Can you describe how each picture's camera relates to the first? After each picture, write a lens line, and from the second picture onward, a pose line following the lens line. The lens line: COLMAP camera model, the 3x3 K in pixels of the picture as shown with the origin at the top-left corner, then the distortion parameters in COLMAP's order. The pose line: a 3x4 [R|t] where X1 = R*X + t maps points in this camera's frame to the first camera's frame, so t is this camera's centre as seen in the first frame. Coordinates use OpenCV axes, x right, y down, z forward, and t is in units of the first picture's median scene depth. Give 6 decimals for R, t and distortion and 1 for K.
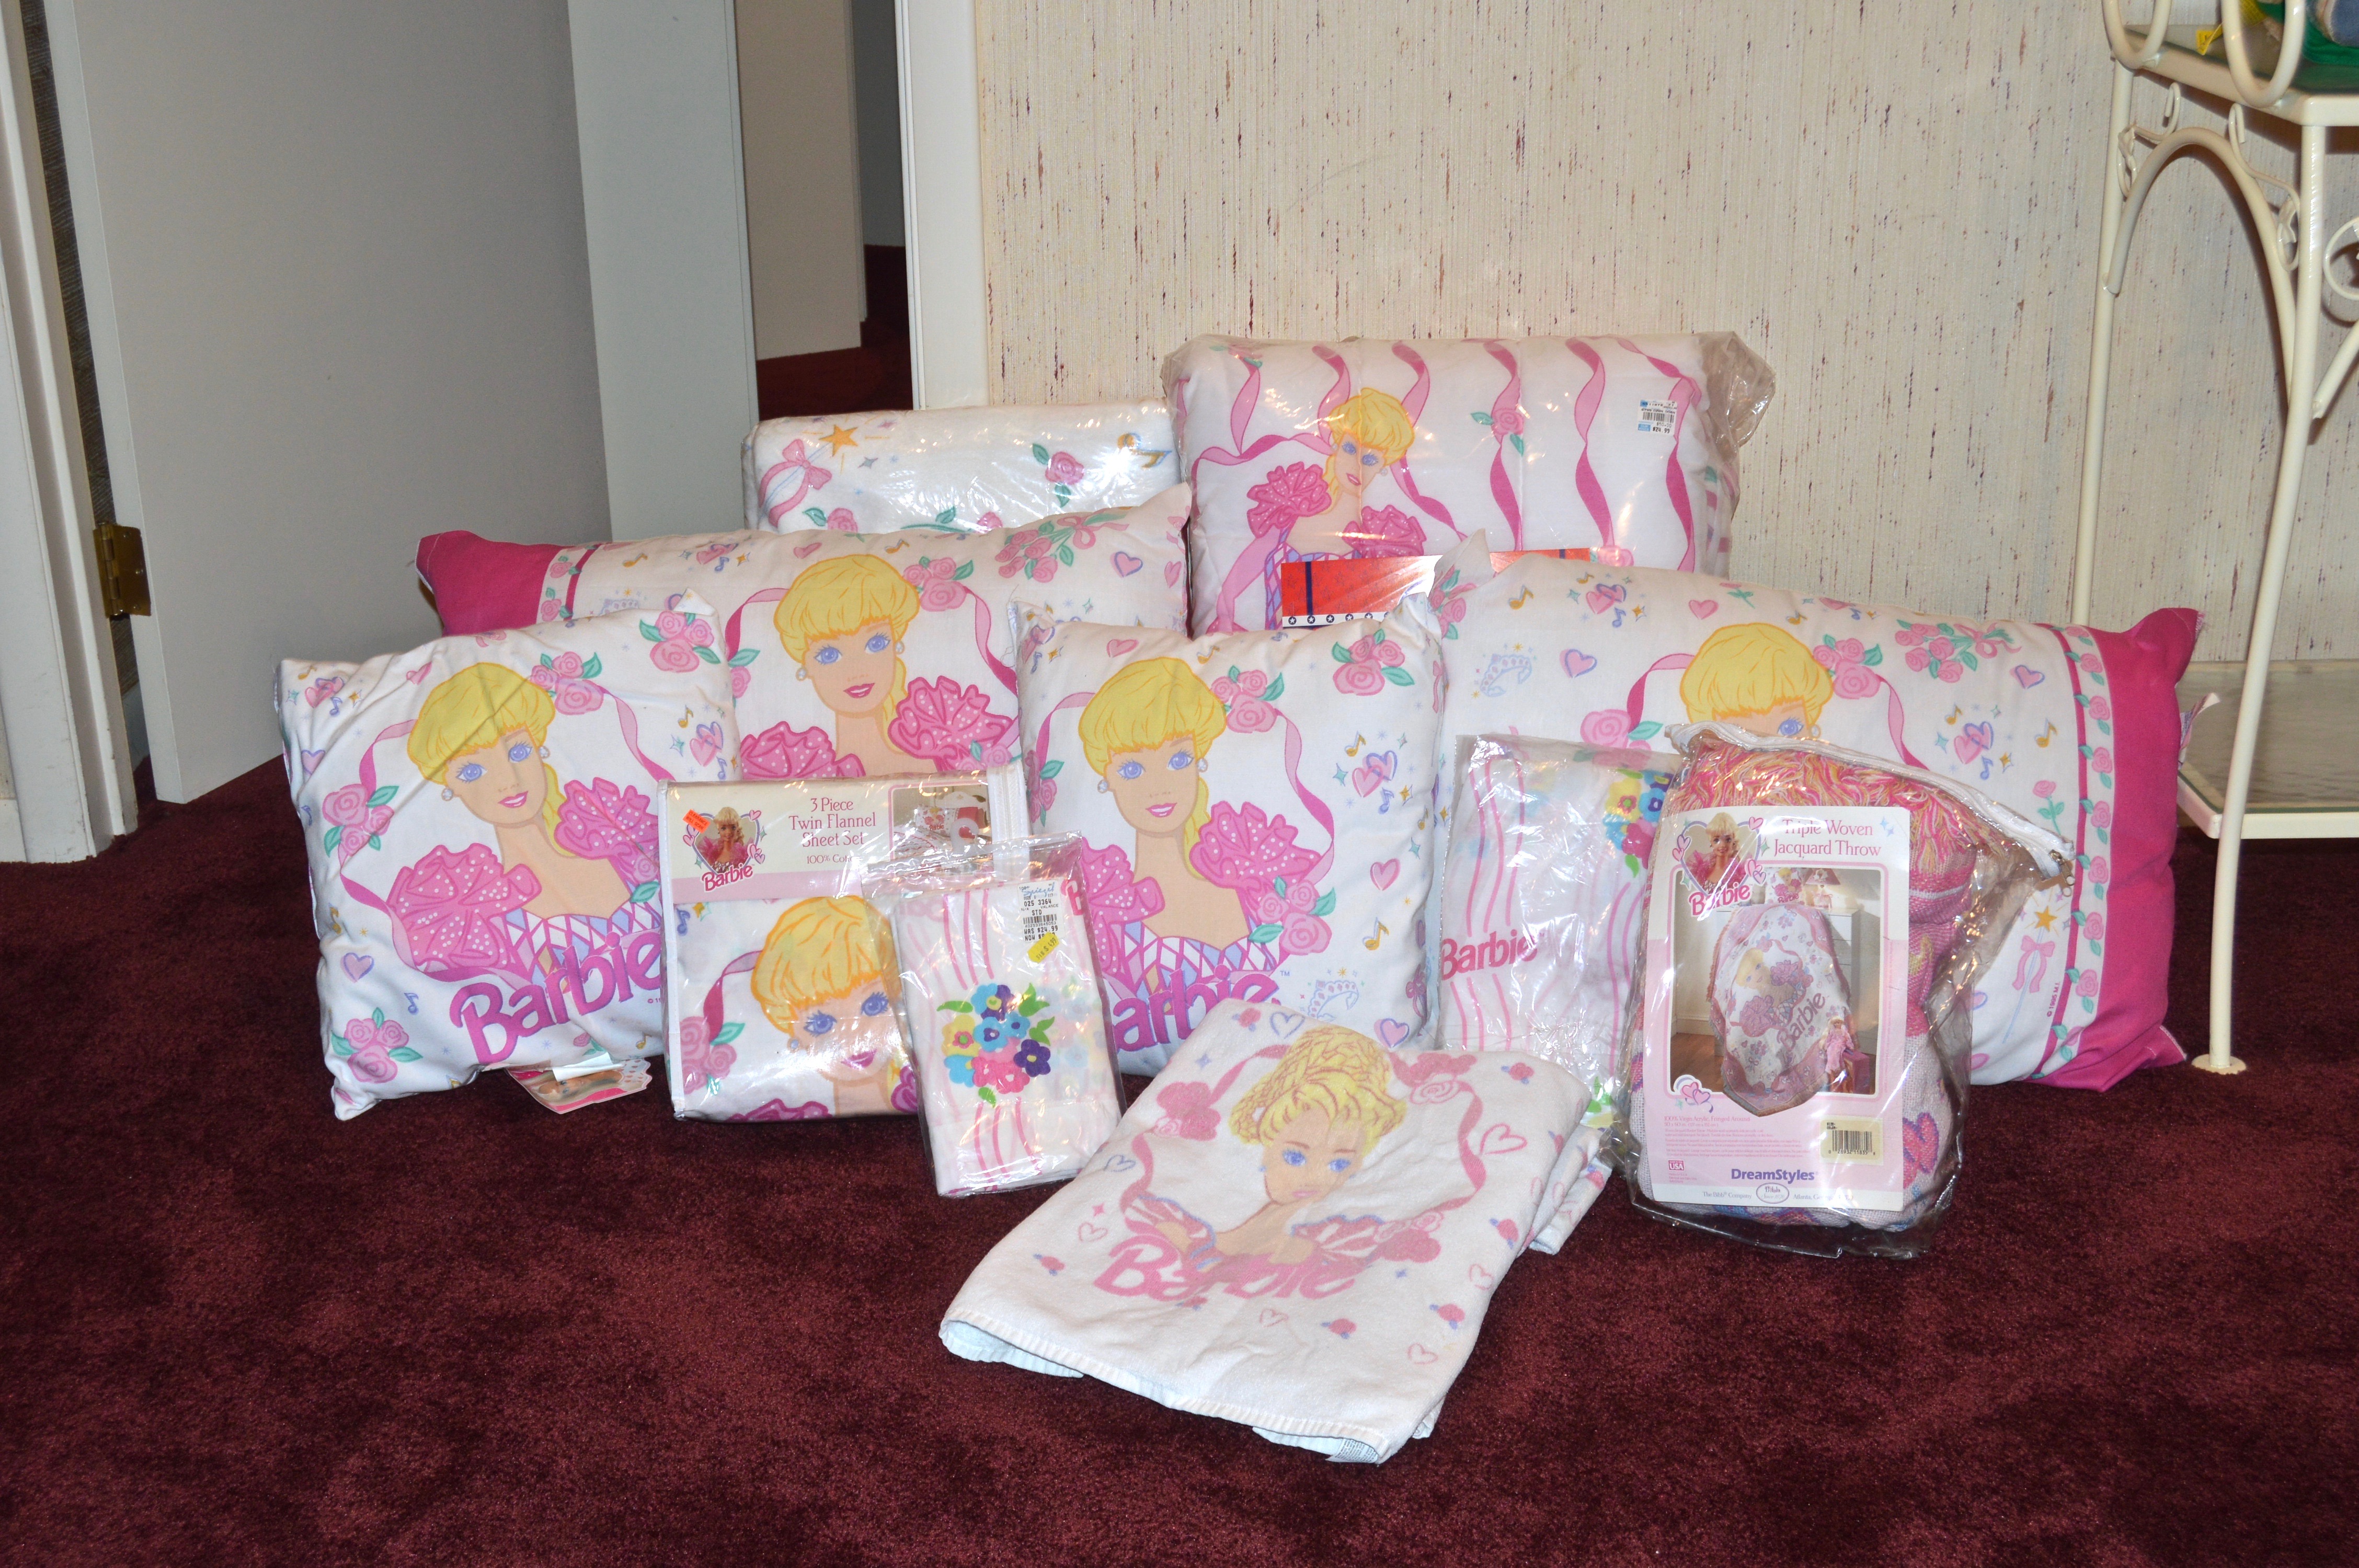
lens RADIAL K [[3047.3, 0, 1163.8], [0, 3047.3, 806.9], [0, 0, 1]] dist [-0.060512, 0.000000]
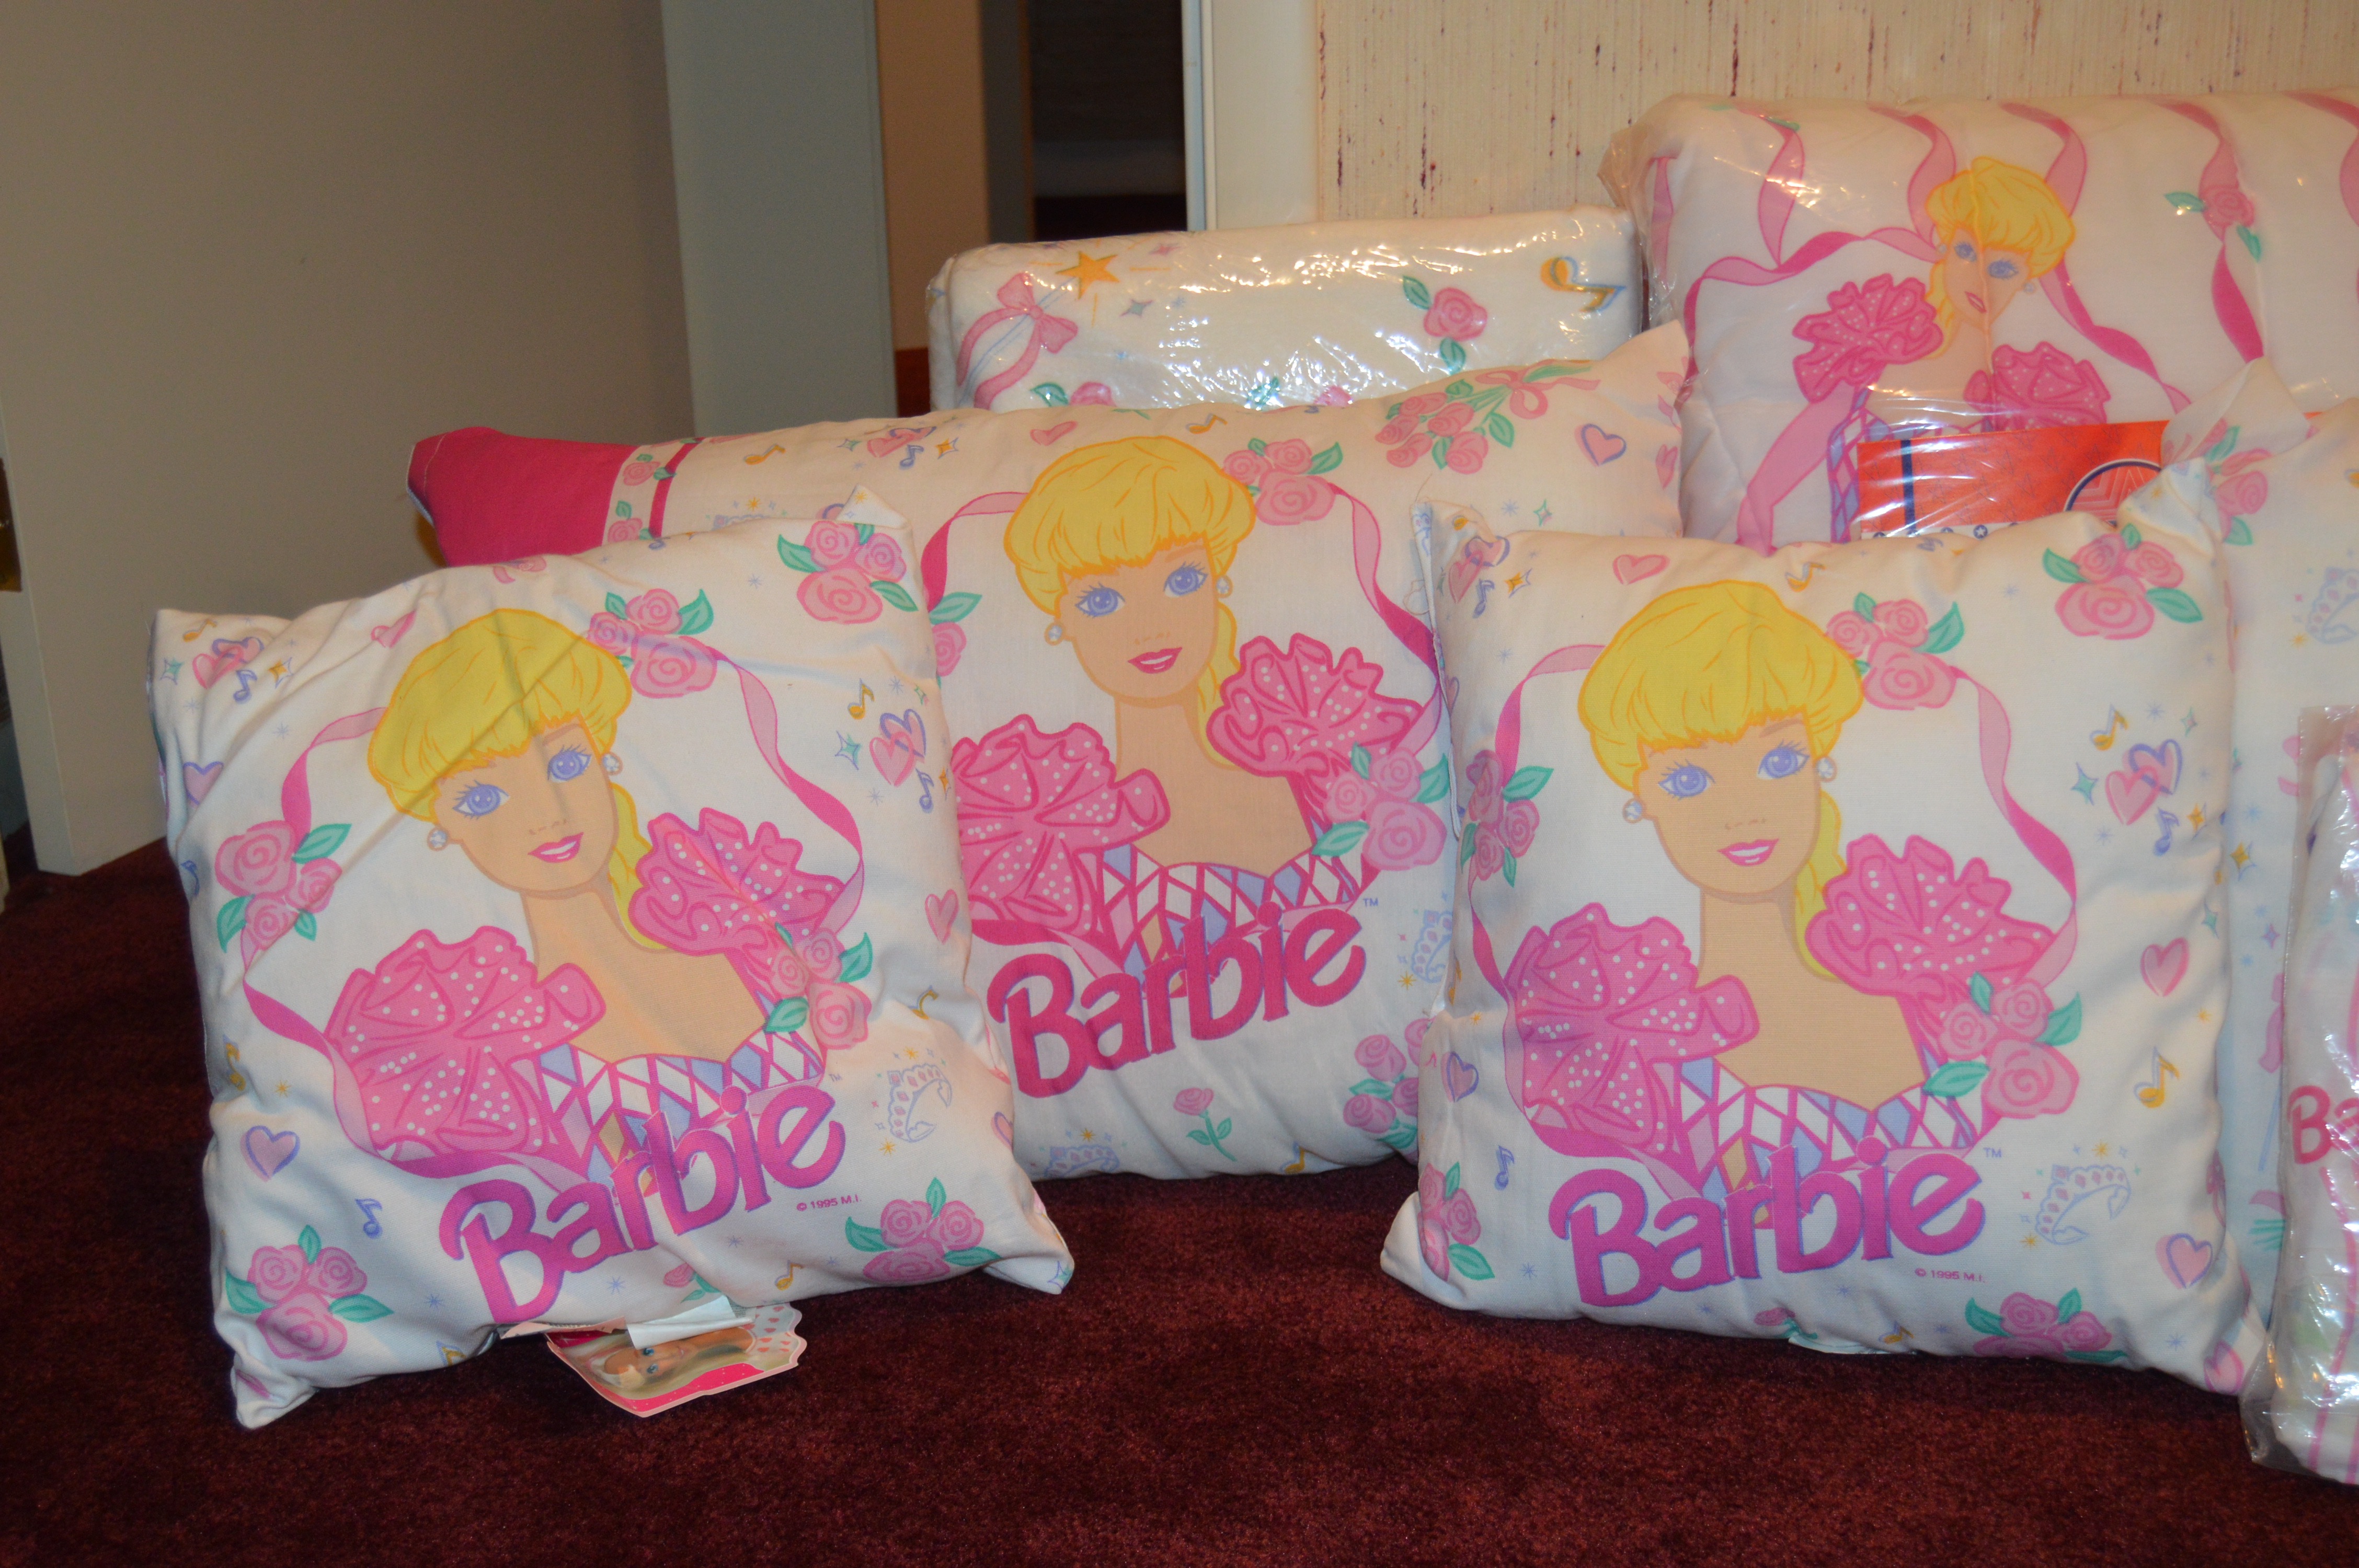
lens RADIAL K [[2732.6, 0, 1177.3], [0, 2732.6, 797.5], [0, 0, 1]] dist [-0.064701, 0.000000]
pose [[0.999959, -0.009009, 0.000088, -0.103008], [0.009006, 0.999172, -0.039674, 0.009503], [0.000269, 0.039673, 0.999213, 0.515864]]
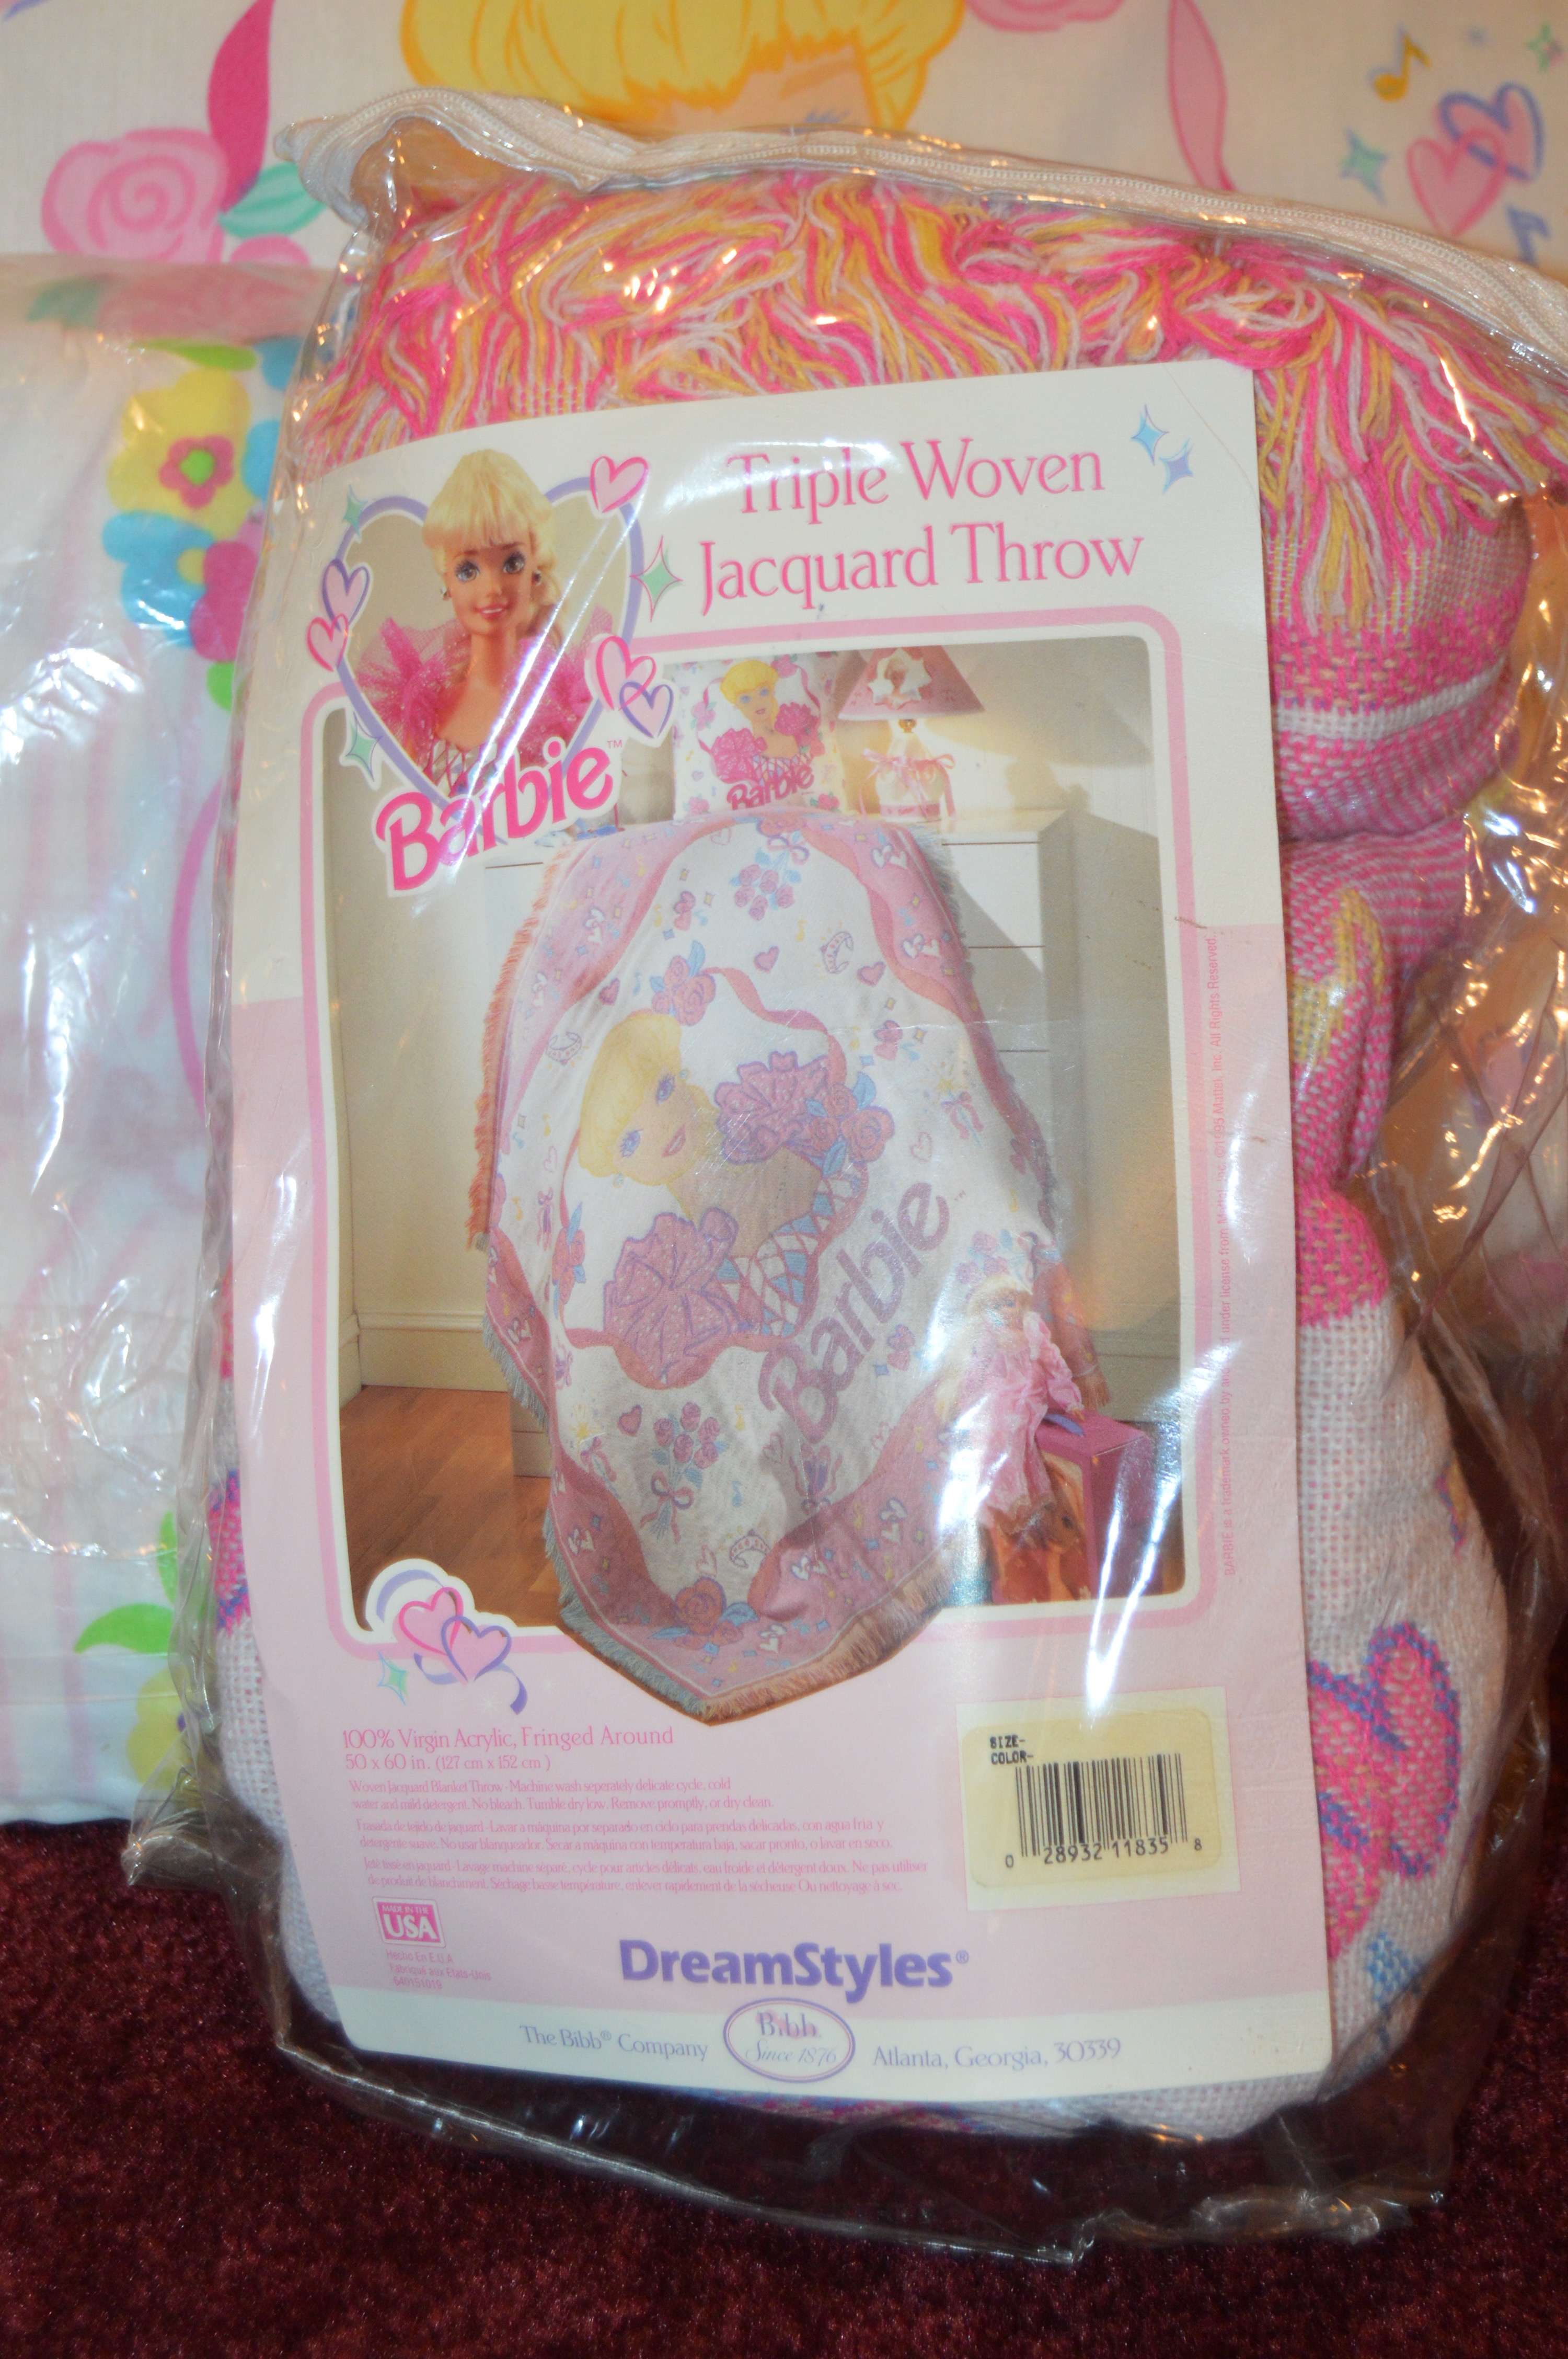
lens RADIAL K [[3863.8, 0, 770.4], [0, 3863.8, 1186.3], [0, 0, 1]] dist [-0.056775, 0.000000]
pose [[0.991509, -0.096949, 0.086663, 0.163568], [0.083967, 0.986213, 0.142597, 0.016504], [-0.099292, -0.134110, 0.985980, 0.648776]]
